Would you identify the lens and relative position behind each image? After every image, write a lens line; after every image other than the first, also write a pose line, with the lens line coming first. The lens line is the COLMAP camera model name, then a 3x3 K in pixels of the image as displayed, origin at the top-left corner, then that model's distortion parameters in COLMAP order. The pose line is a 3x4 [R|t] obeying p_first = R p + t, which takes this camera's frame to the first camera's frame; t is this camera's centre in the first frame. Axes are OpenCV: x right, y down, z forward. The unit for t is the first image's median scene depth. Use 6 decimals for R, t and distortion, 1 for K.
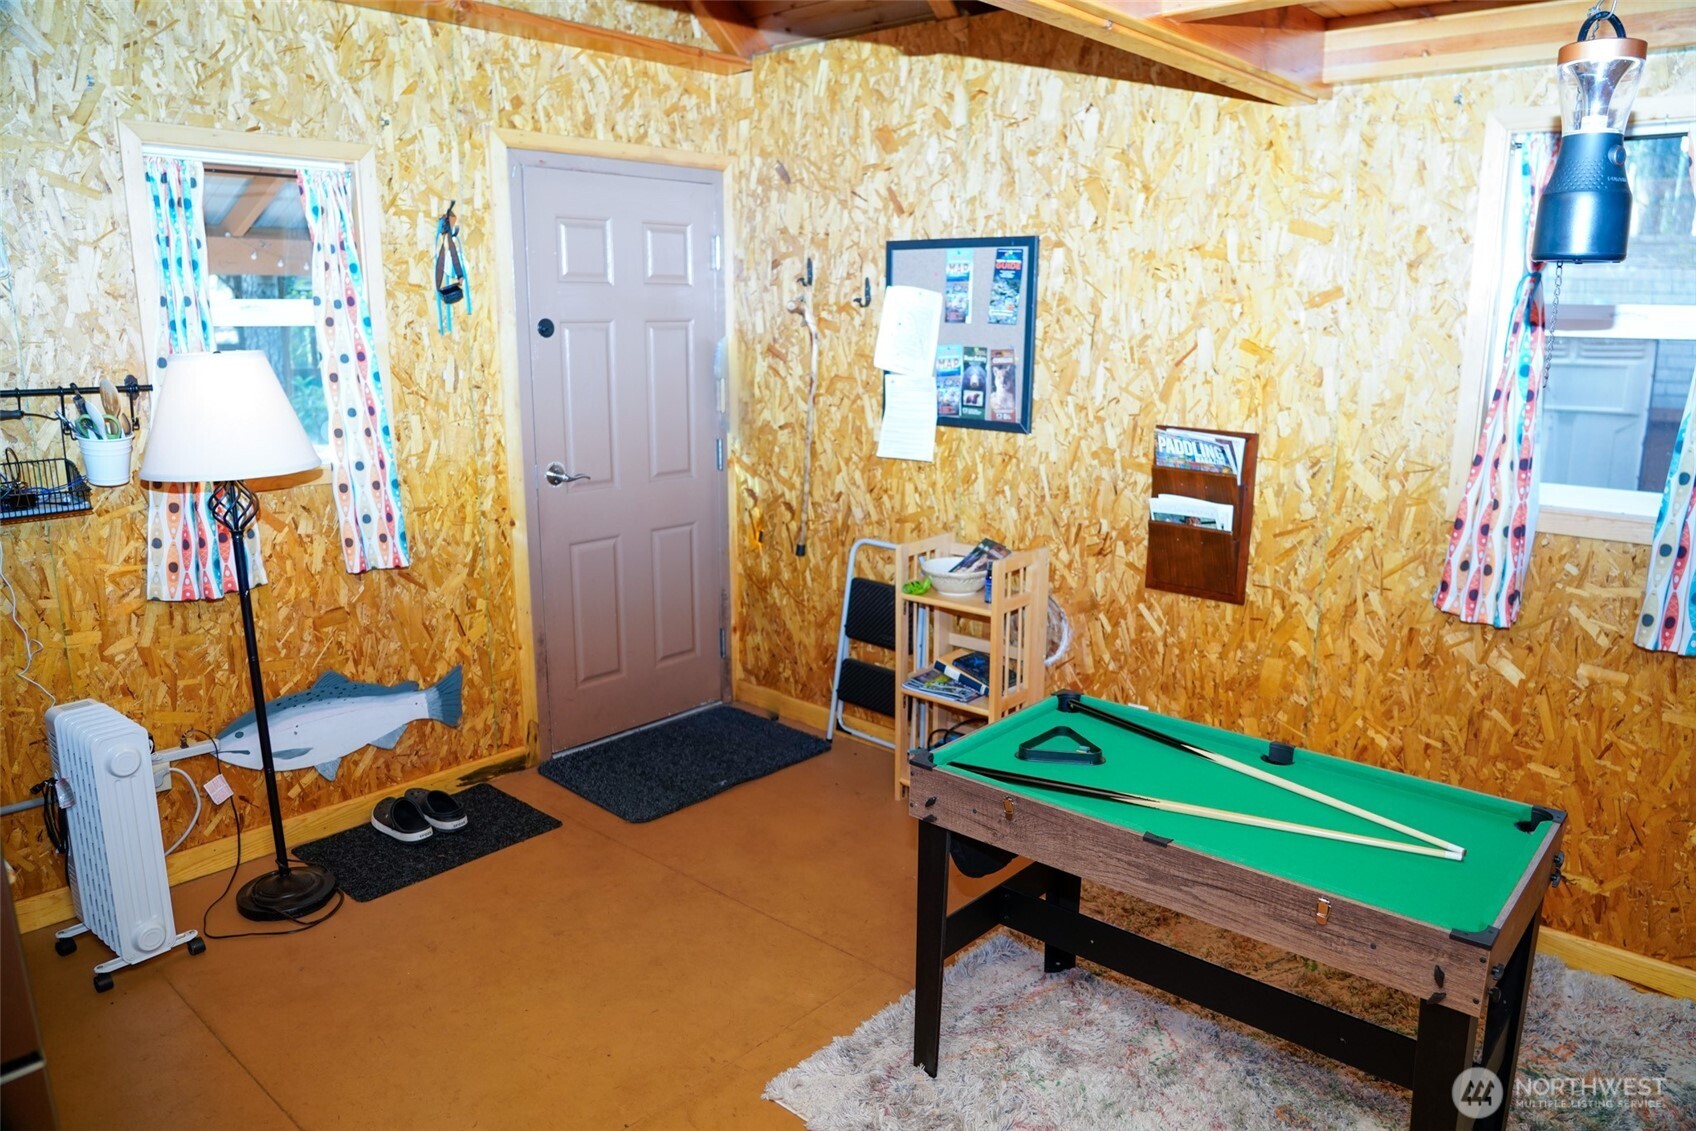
lens RADIAL K [[1148.9, 0, 848.0], [0, 1148.9, 565.5], [0, 0, 1]] dist [-0.004103, -0.001953]
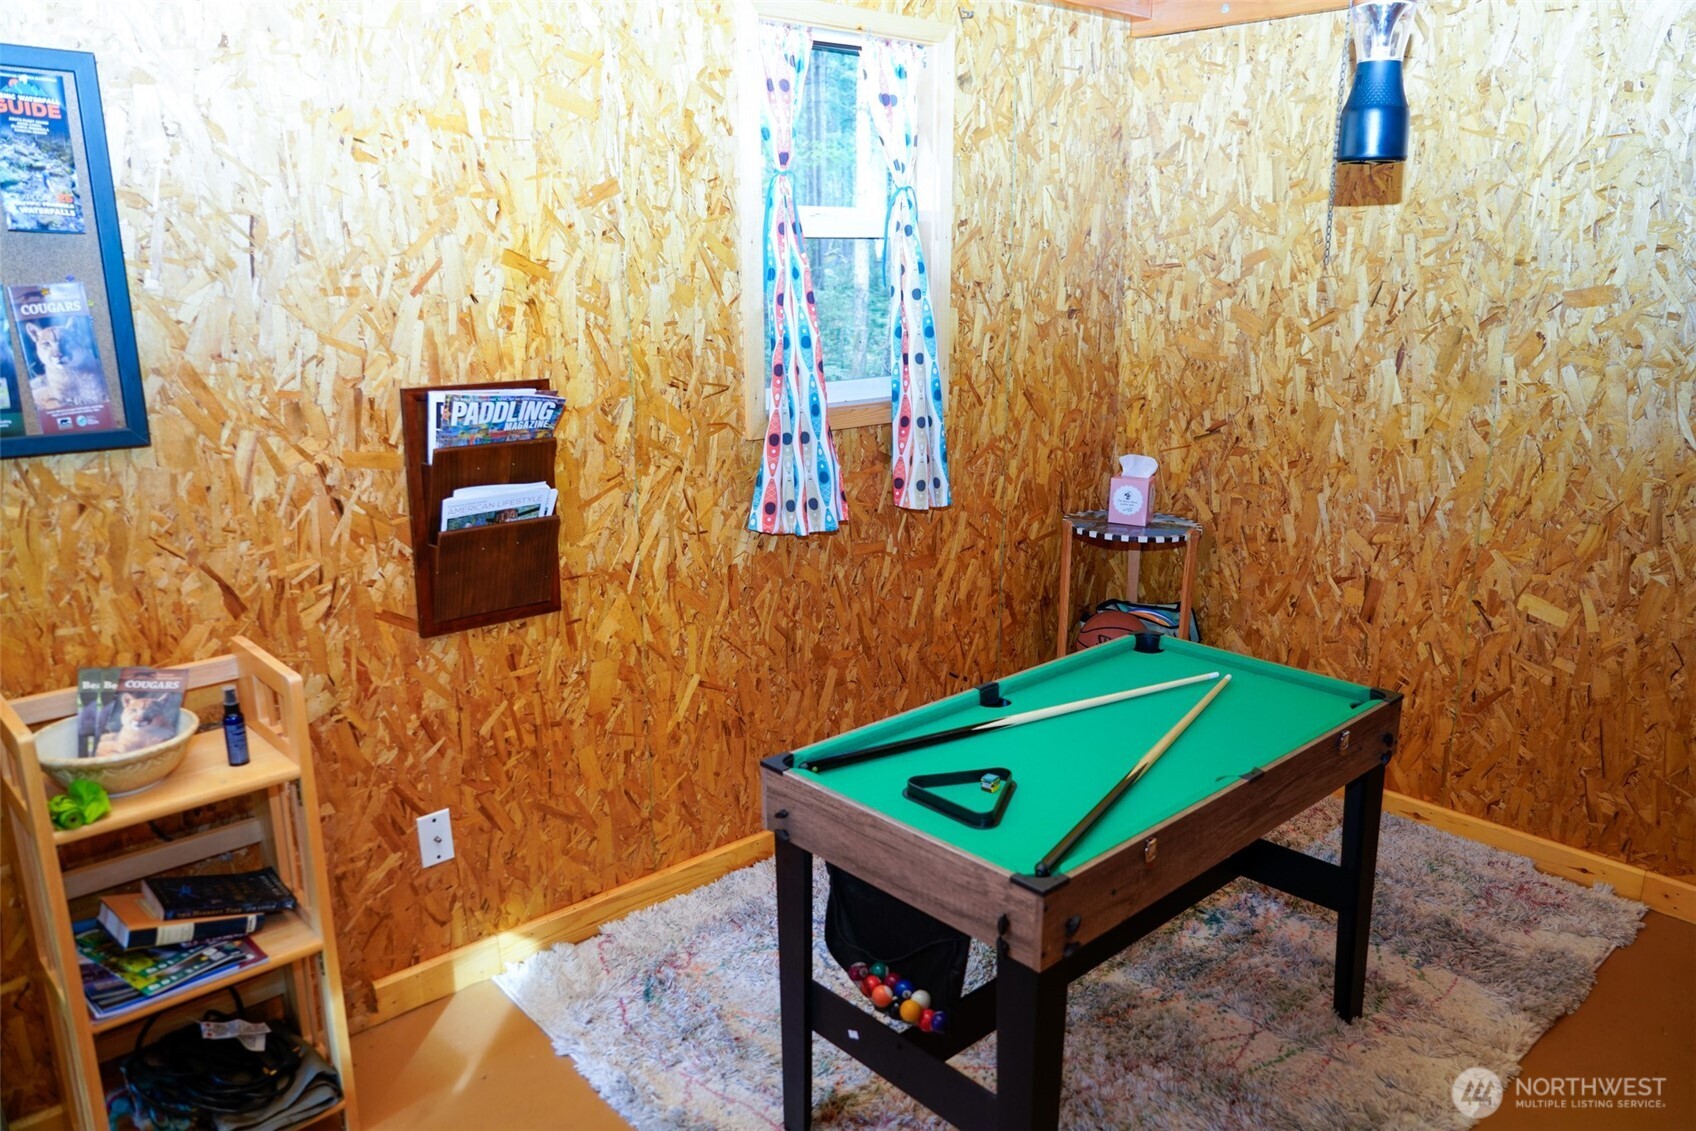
lens RADIAL K [[1255.5, 0, 846.2], [0, 1255.5, 586.5], [0, 0, 1]] dist [0.003374, 0.004837]
pose [[0.107738, -0.270258, 0.956741, -0.426048], [0.218992, 0.945157, 0.242325, -0.139893], [-0.969760, 0.183411, 0.161013, 0.695120]]
